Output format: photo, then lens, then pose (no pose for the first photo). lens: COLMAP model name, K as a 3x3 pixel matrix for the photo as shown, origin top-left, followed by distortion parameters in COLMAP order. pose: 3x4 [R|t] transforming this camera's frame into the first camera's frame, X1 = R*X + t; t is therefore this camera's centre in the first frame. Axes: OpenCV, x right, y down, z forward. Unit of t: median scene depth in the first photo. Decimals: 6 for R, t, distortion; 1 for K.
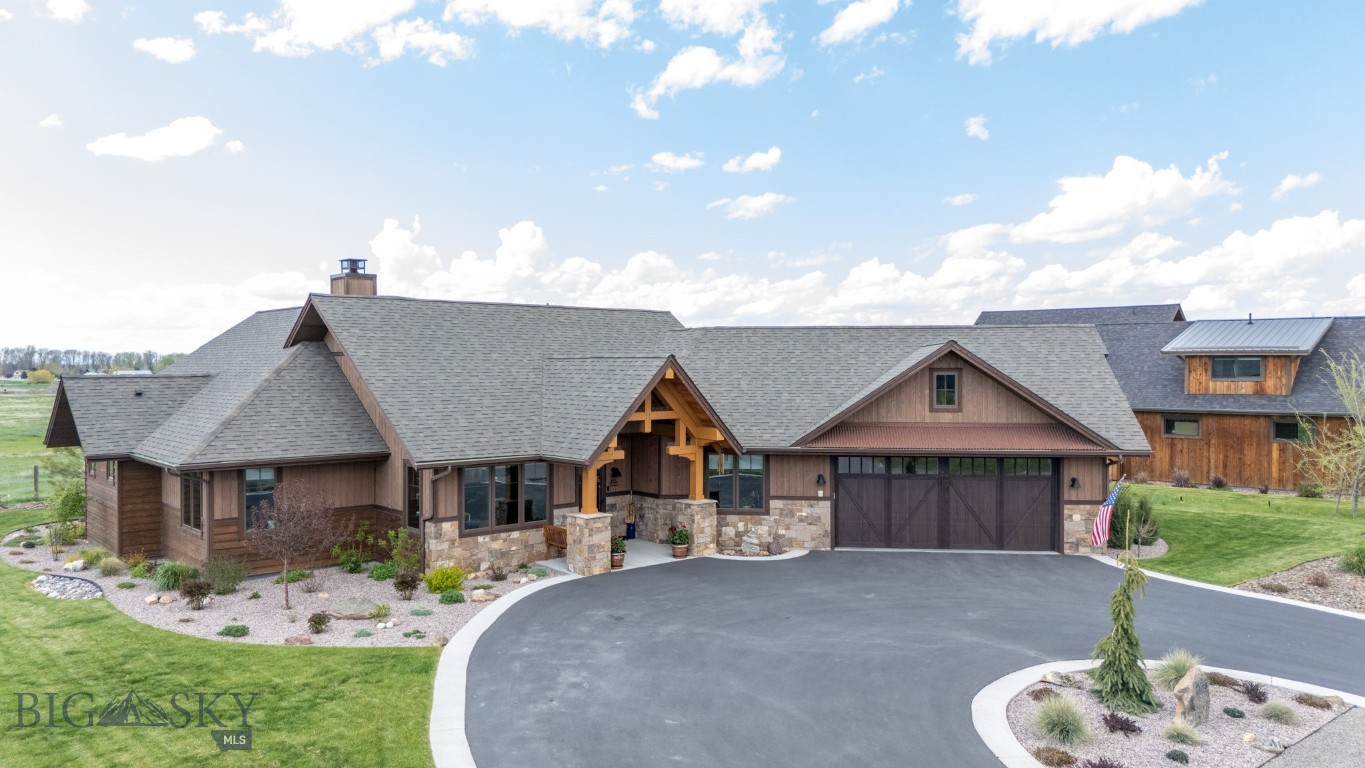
lens RADIAL K [[999.1, 0, 683.7], [0, 999.1, 386.6], [0, 0, 1]] dist [0.062453, -0.057403]
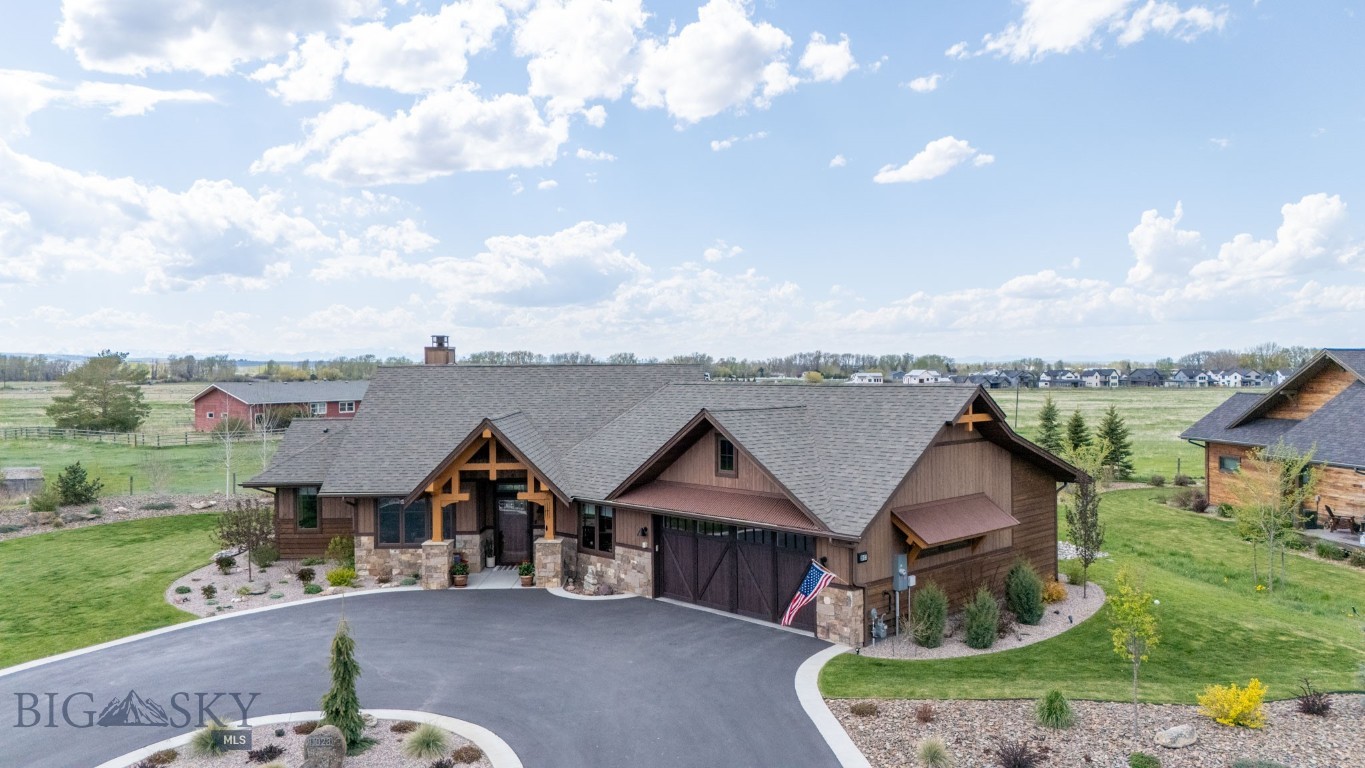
lens RADIAL K [[999.1, 0, 694.7], [0, 999.1, 381.3], [0, 0, 1]] dist [0.062453, -0.057403]
pose [[0.751550, 0.002416, -0.659672, 0.900832], [-0.003743, 0.999993, -0.000603, -0.070786], [0.659666, 0.002922, 0.751554, 0.221440]]
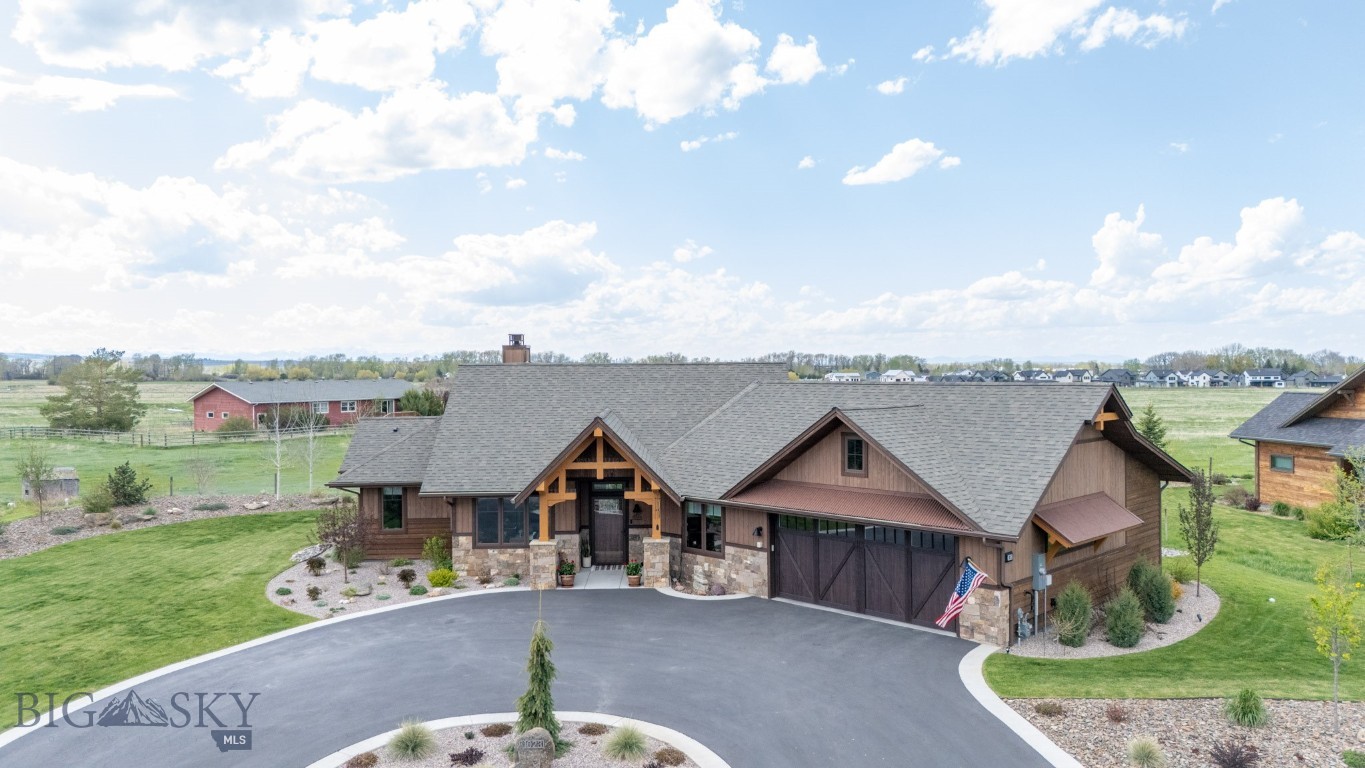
lens RADIAL K [[999.1, 0, 692.1], [0, 999.1, 373.5], [0, 0, 1]] dist [0.062453, -0.057403]
pose [[0.770028, -0.001628, -0.638007, 0.776146], [-0.004872, 0.999953, -0.008431, -0.068712], [0.637991, 0.009601, 0.769984, 0.121418]]
